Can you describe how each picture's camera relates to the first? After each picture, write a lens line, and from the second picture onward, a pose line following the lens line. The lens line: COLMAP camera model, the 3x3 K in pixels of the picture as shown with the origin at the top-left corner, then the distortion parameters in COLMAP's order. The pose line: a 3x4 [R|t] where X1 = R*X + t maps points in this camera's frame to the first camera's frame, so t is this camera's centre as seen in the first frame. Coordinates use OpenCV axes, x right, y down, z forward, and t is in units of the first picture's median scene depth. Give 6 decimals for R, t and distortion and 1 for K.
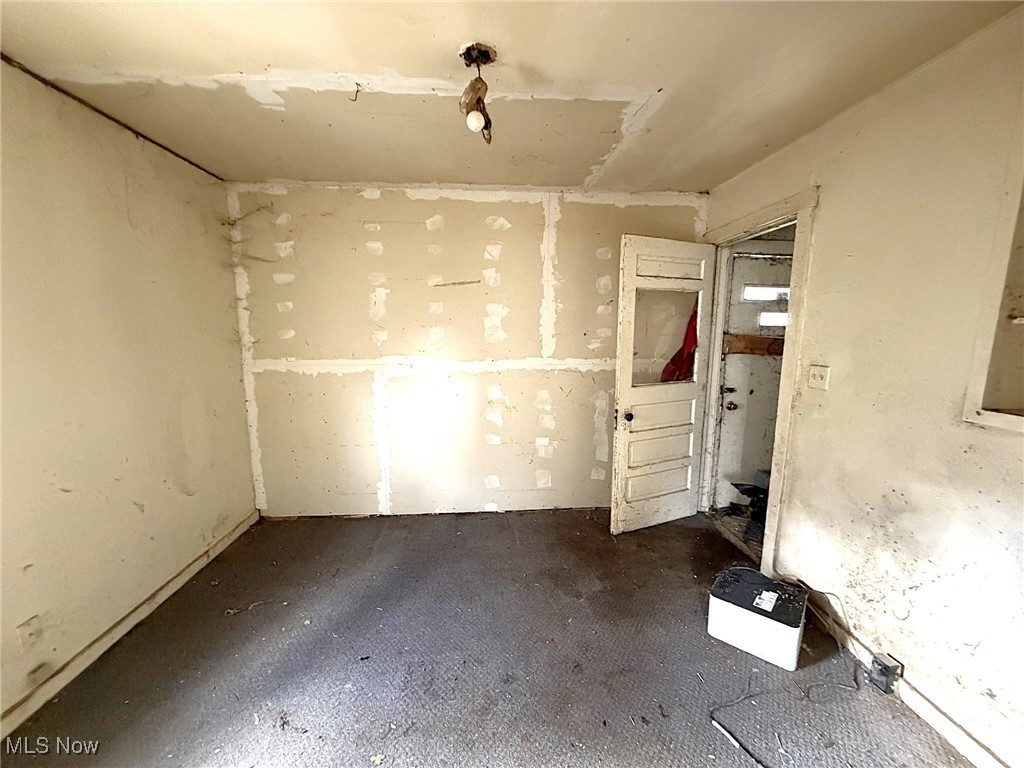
lens RADIAL K [[406.1, 0, 512.3], [0, 406.1, 385.3], [0, 0, 1]] dist [0.000595, 0.000020]
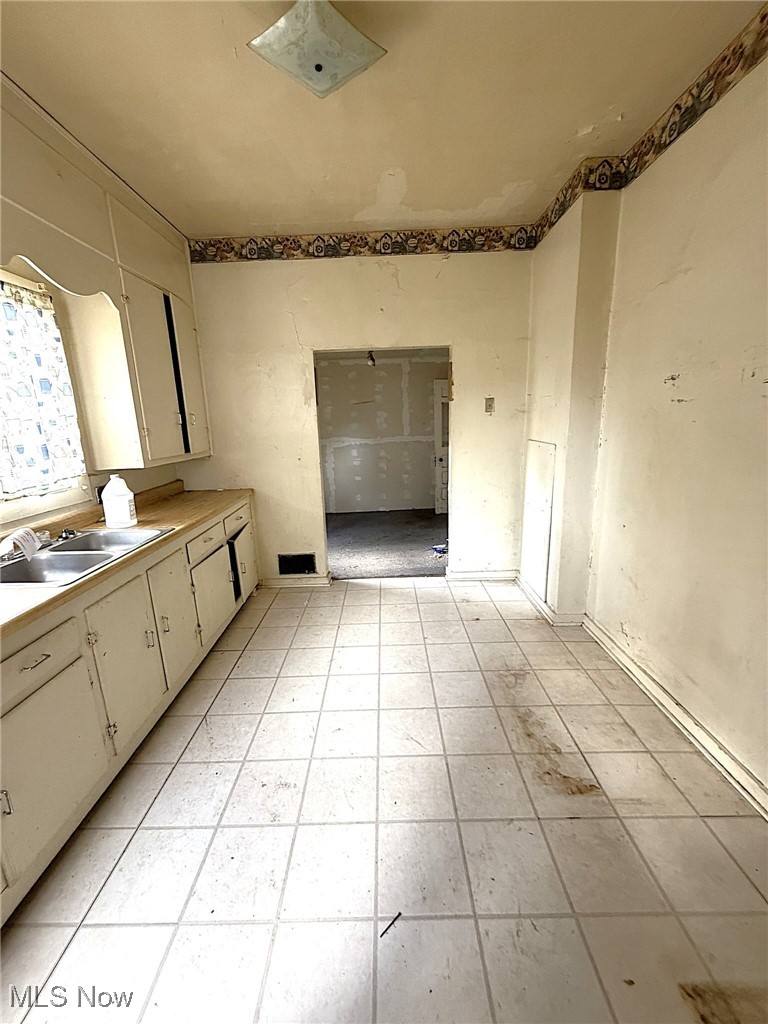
lens RADIAL K [[406.1, 0, 383.9], [0, 406.1, 509.6], [0, 0, 1]] dist [0.000595, 0.000020]
pose [[0.997417, -0.025294, -0.067228, 0.104729], [0.030595, 0.996403, 0.079027, 0.150298], [0.064988, -0.080880, 0.994603, -1.188928]]
